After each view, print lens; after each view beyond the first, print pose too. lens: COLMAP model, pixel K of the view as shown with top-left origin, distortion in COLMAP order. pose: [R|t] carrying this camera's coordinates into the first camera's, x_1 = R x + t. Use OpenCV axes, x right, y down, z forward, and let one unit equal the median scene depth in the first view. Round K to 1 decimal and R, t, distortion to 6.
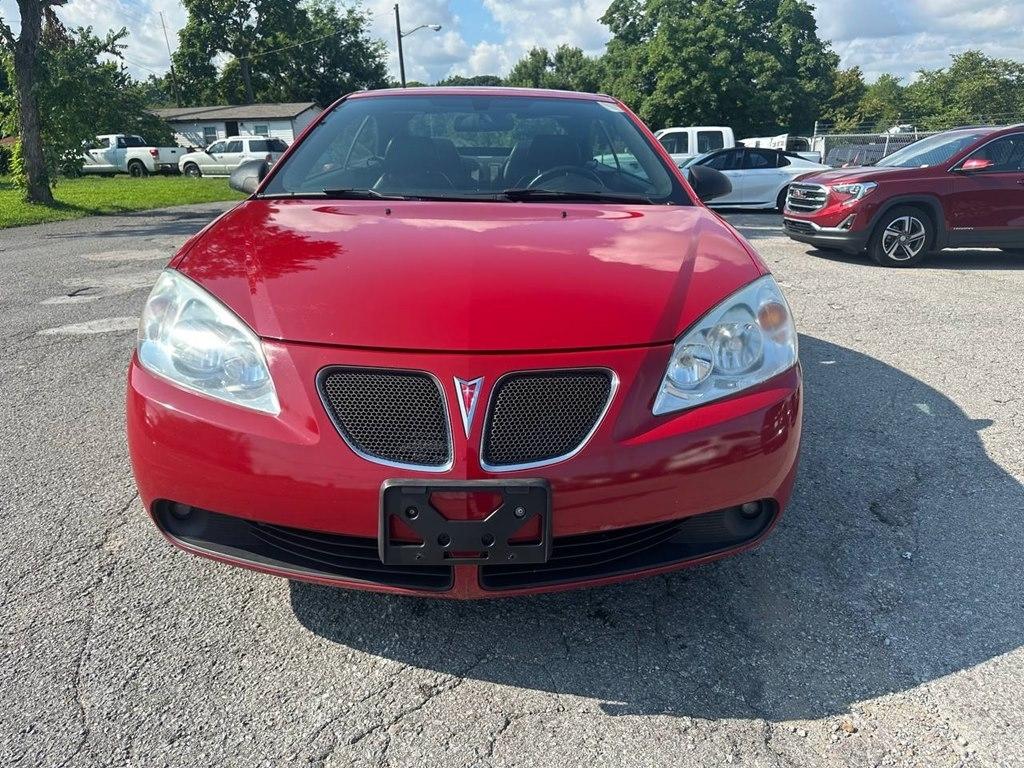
lens RADIAL K [[731.1, 0, 515.7], [0, 731.1, 386.2], [0, 0, 1]] dist [0.017670, -0.027184]
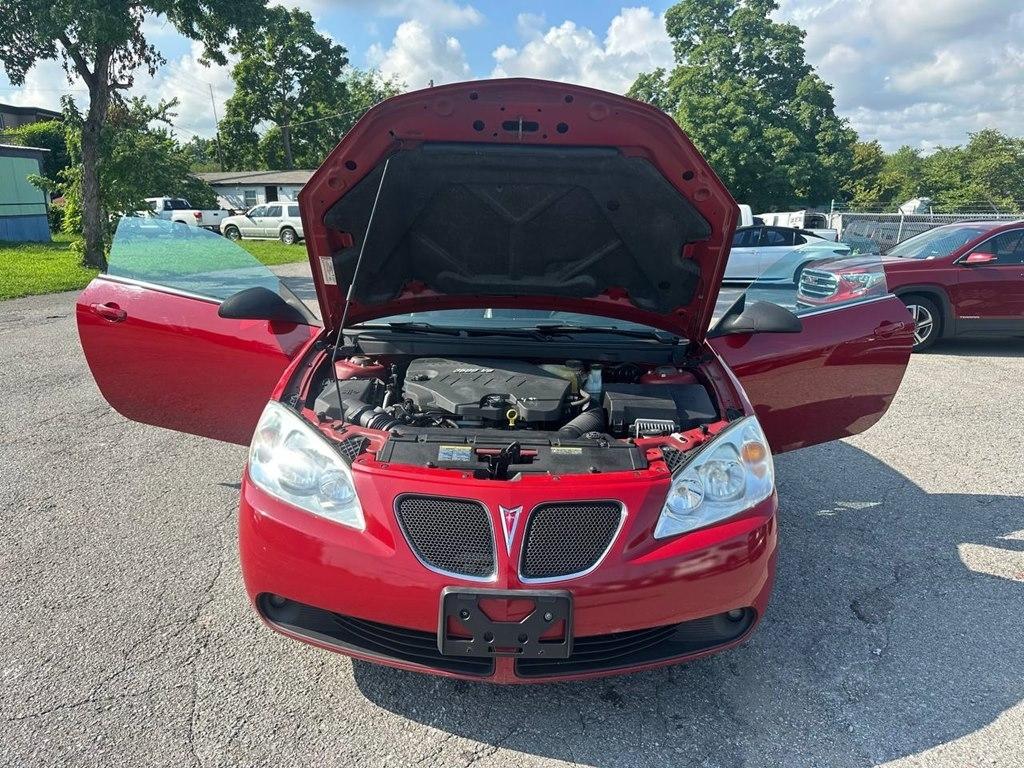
lens RADIAL K [[733.6, 0, 512.6], [0, 733.6, 380.1], [0, 0, 1]] dist [0.000394, -0.008208]
pose [[0.999198, 0.022665, -0.033006, -0.011443], [-0.025356, 0.996182, -0.083539, -0.063293], [0.030986, 0.084309, 0.995958, -0.155476]]
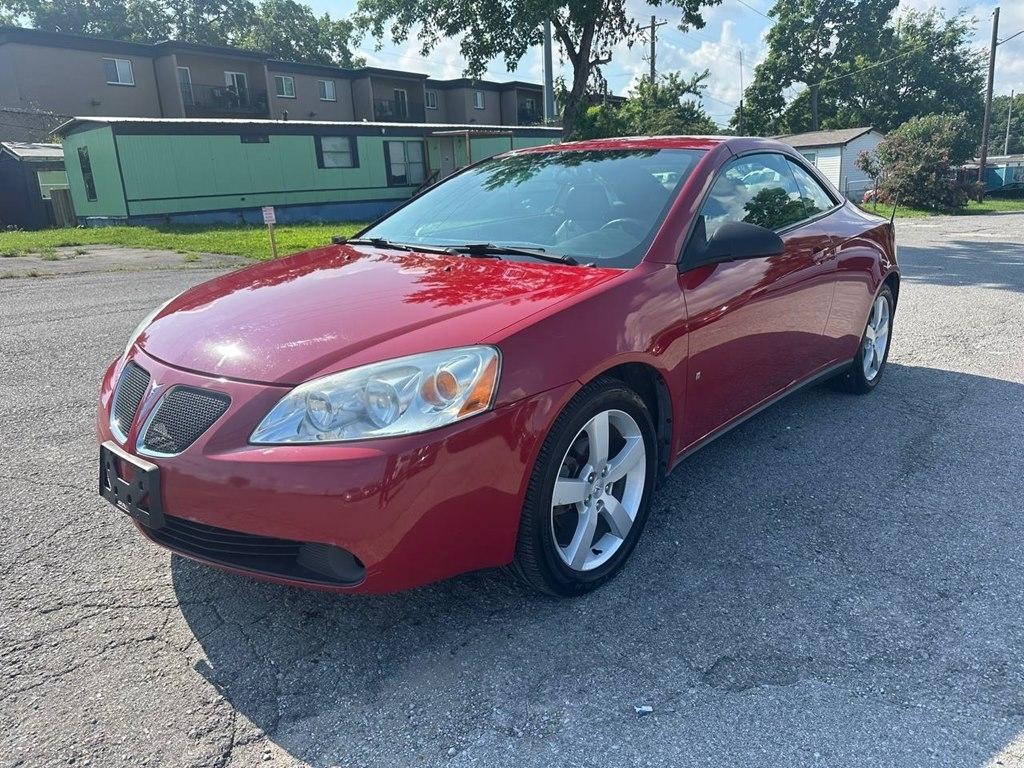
lens RADIAL K [[737.5, 0, 497.7], [0, 737.5, 385.6], [0, 0, 1]] dist [0.006024, -0.019481]
pose [[0.732156, 0.166250, -0.660537, 0.652693], [-0.189564, 0.981177, 0.036835, -0.087841], [0.654228, 0.098244, 0.749890, 0.179839]]
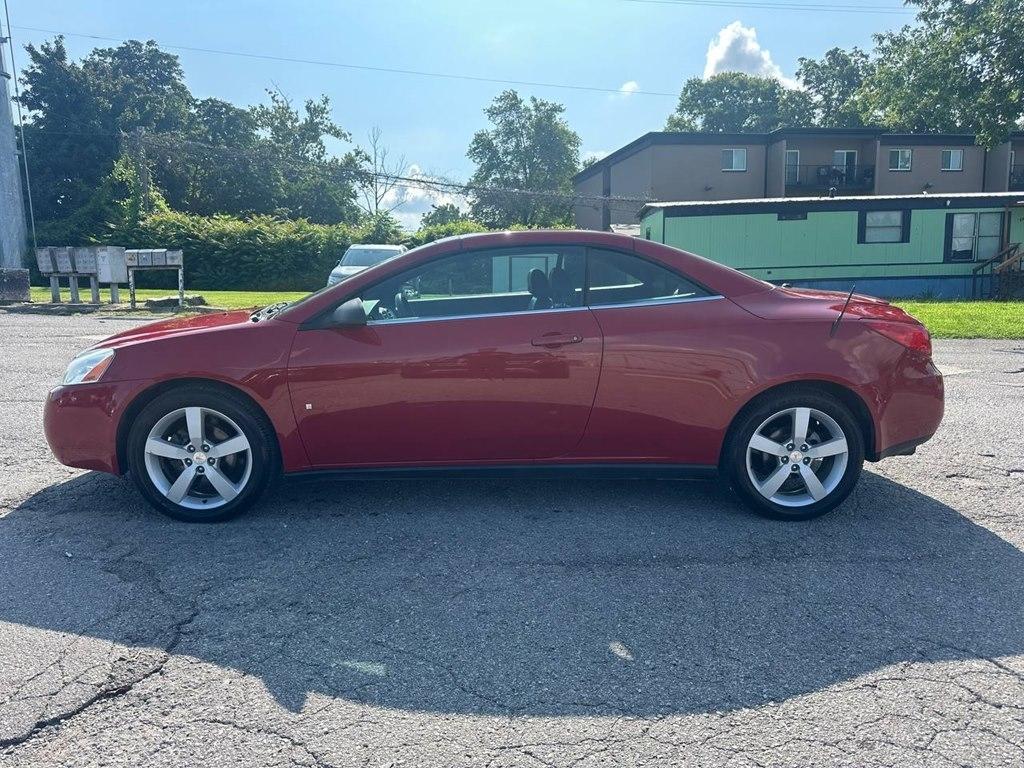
lens RADIAL K [[731.1, 0, 515.7], [0, 731.1, 386.2], [0, 0, 1]] dist [0.017670, -0.027184]
pose [[-0.009261, 0.165666, -0.986138, 1.373235], [-0.301971, 0.939676, 0.160697, -0.419064], [0.953272, 0.299273, 0.041324, 1.199426]]
